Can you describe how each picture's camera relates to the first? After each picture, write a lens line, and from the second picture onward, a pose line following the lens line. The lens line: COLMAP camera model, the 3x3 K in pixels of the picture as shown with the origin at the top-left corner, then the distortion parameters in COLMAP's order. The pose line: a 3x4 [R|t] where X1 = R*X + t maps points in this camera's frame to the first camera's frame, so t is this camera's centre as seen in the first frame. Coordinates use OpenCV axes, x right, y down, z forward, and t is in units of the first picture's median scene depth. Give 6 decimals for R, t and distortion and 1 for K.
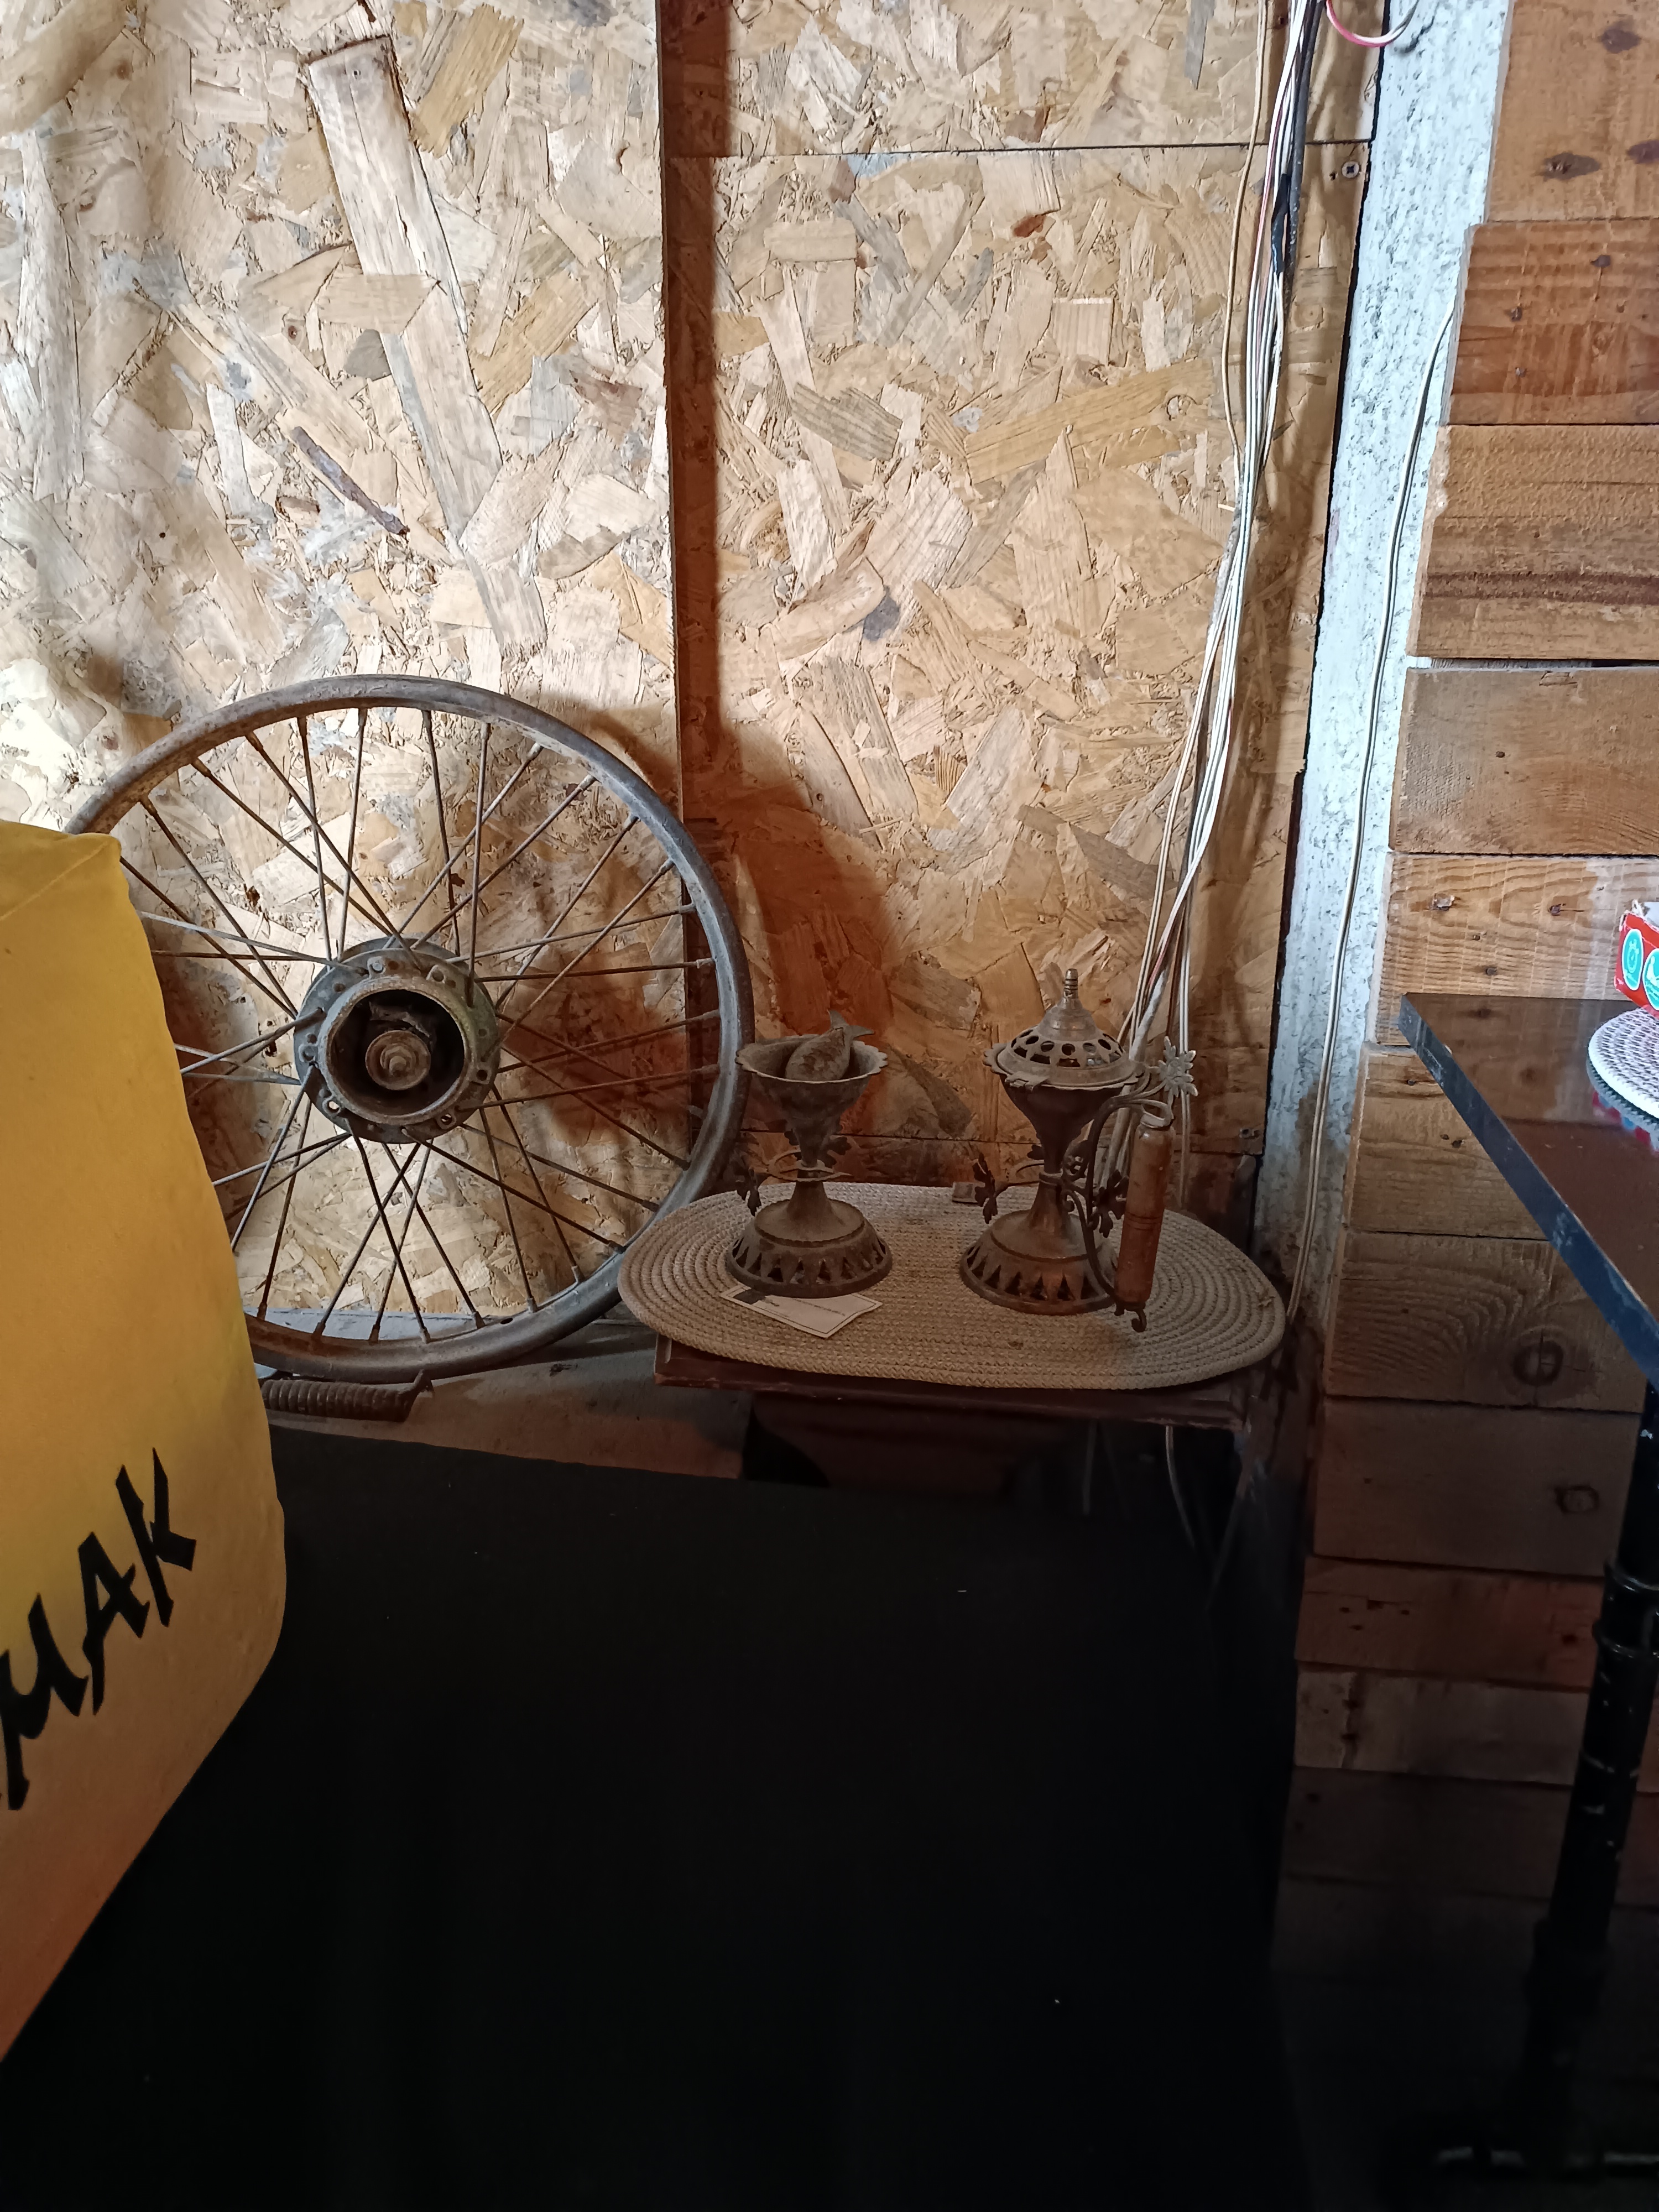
lens RADIAL K [[1624.0, 0, 830.8], [0, 1624.0, 1102.4], [0, 0, 1]] dist [0.015530, -0.000190]
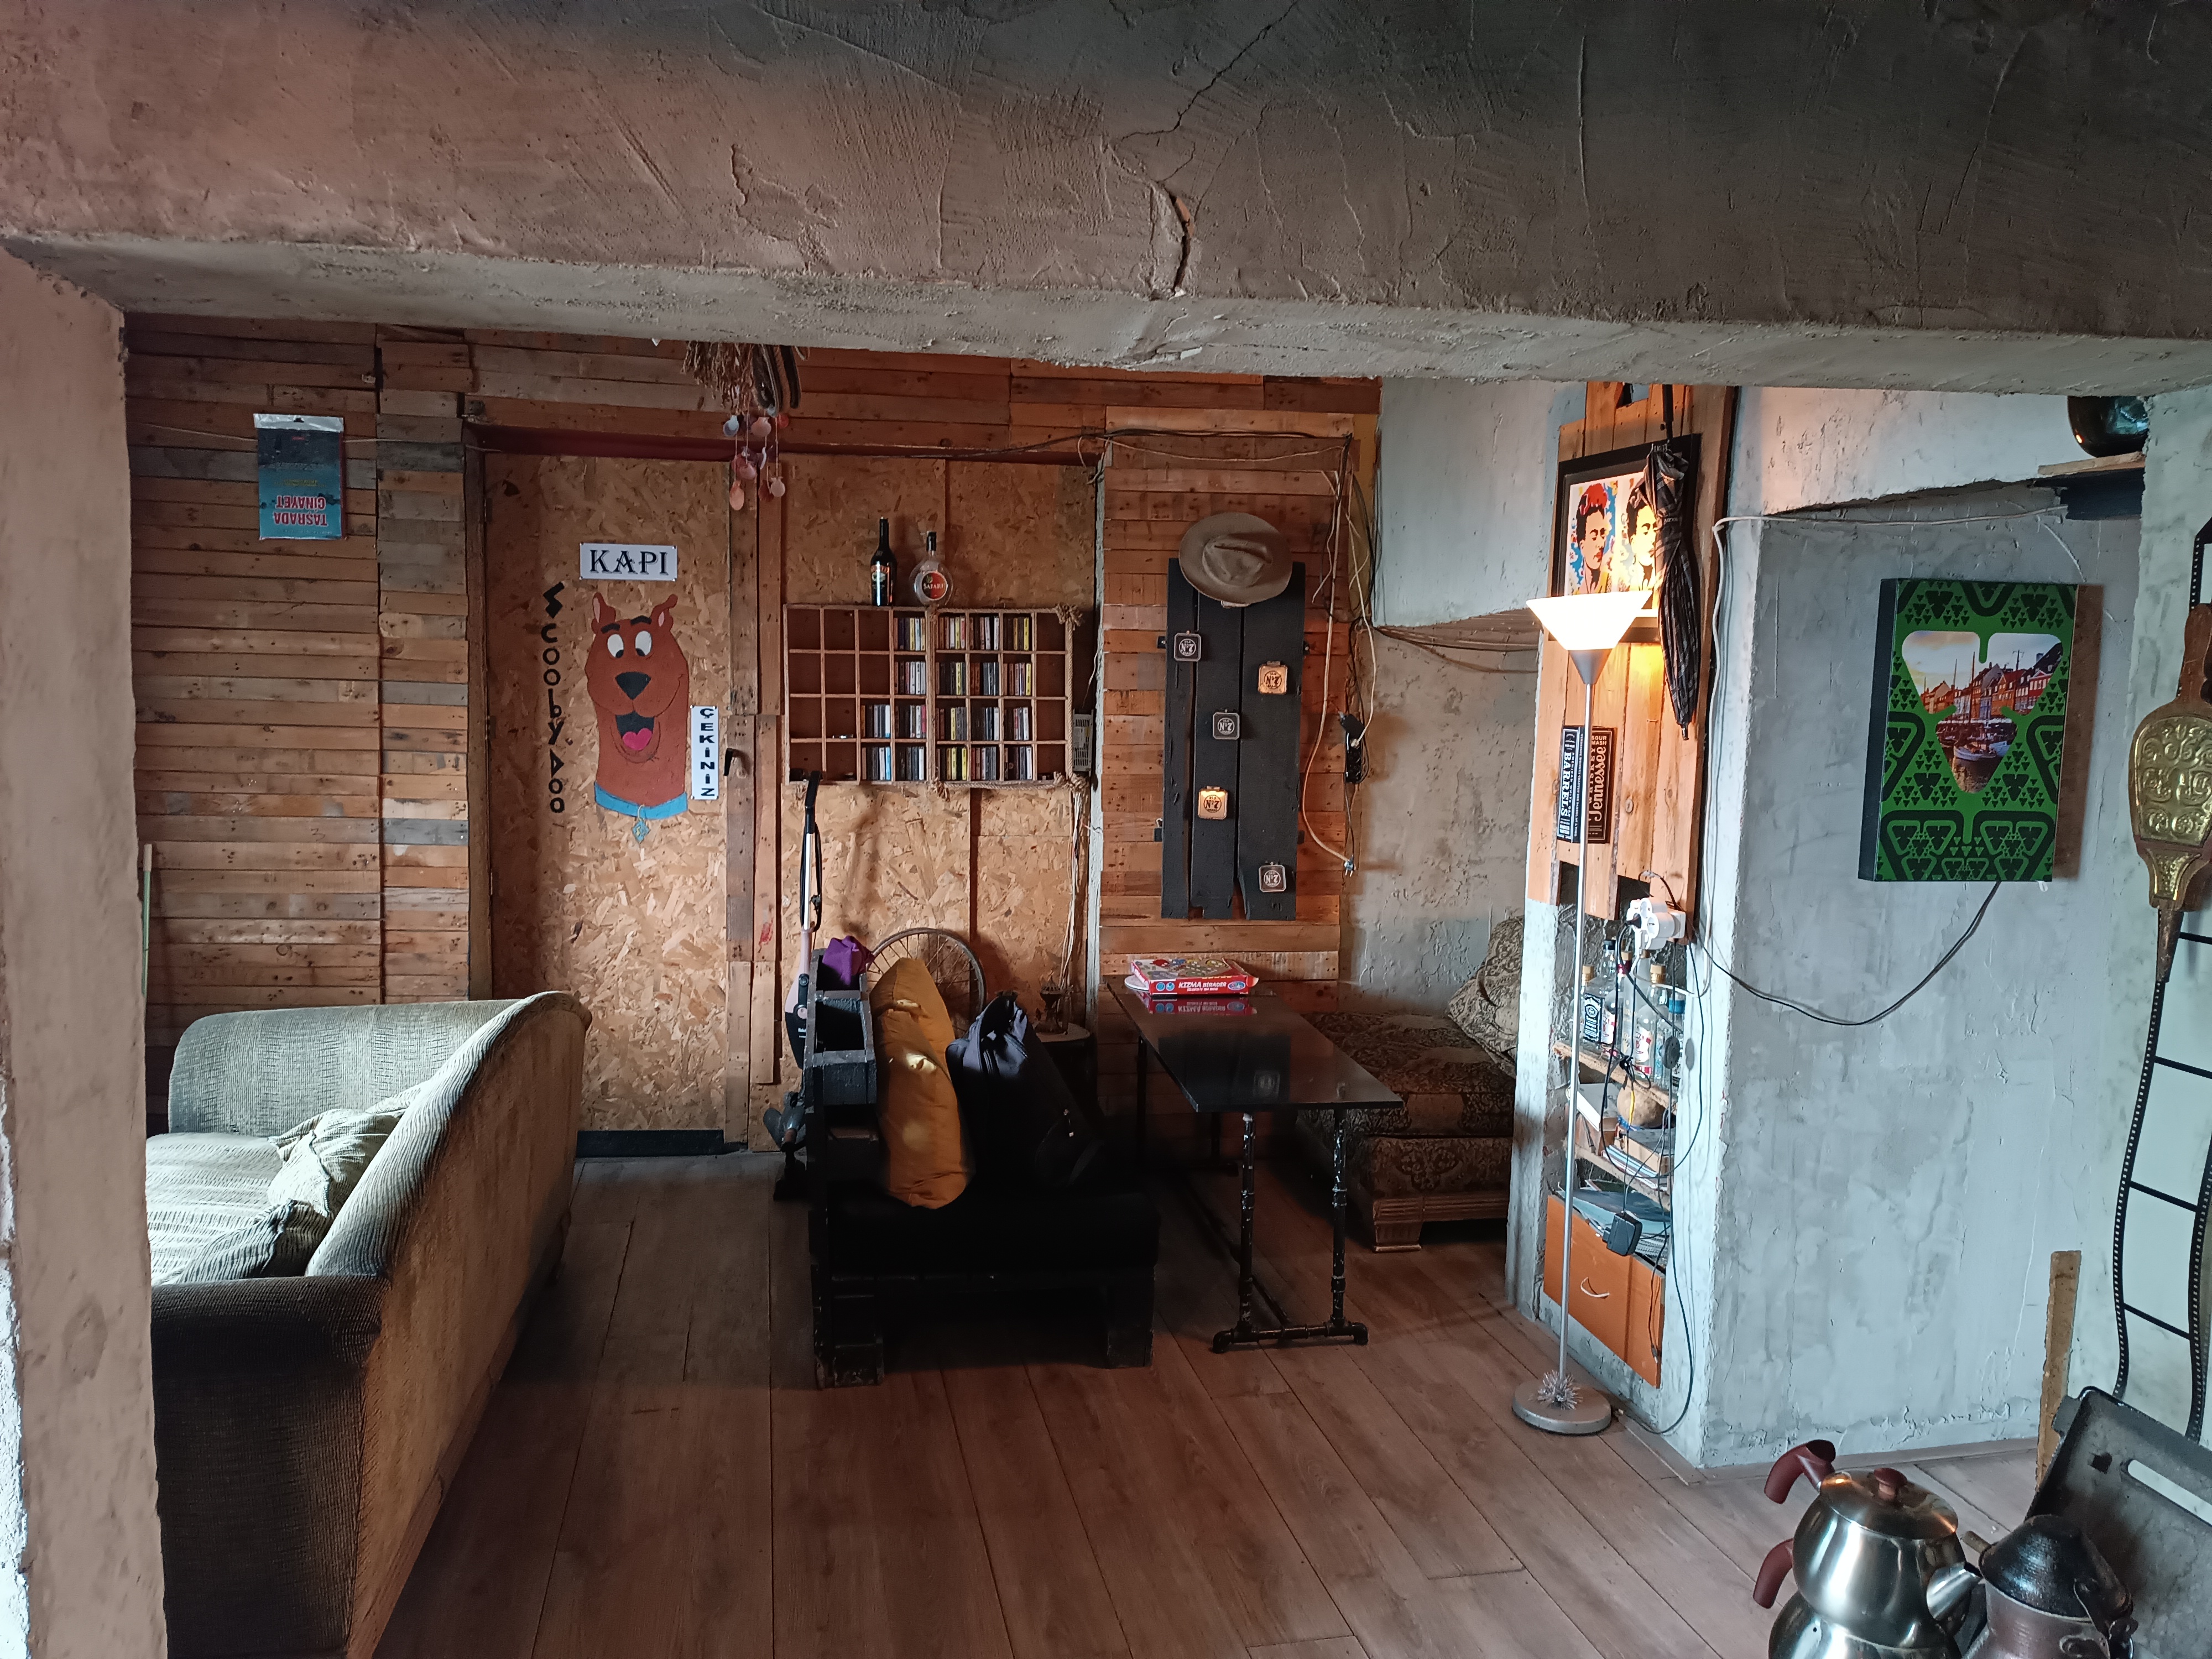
lens RADIAL K [[1624.0, 0, 1105.4], [0, 1624.0, 826.1], [0, 0, 1]] dist [0.015530, -0.000190]
pose [[0.968876, -0.017223, 0.246946, -0.970504], [0.070602, 0.975369, -0.208976, 0.558162], [-0.237265, 0.219907, 0.946228, -4.170391]]
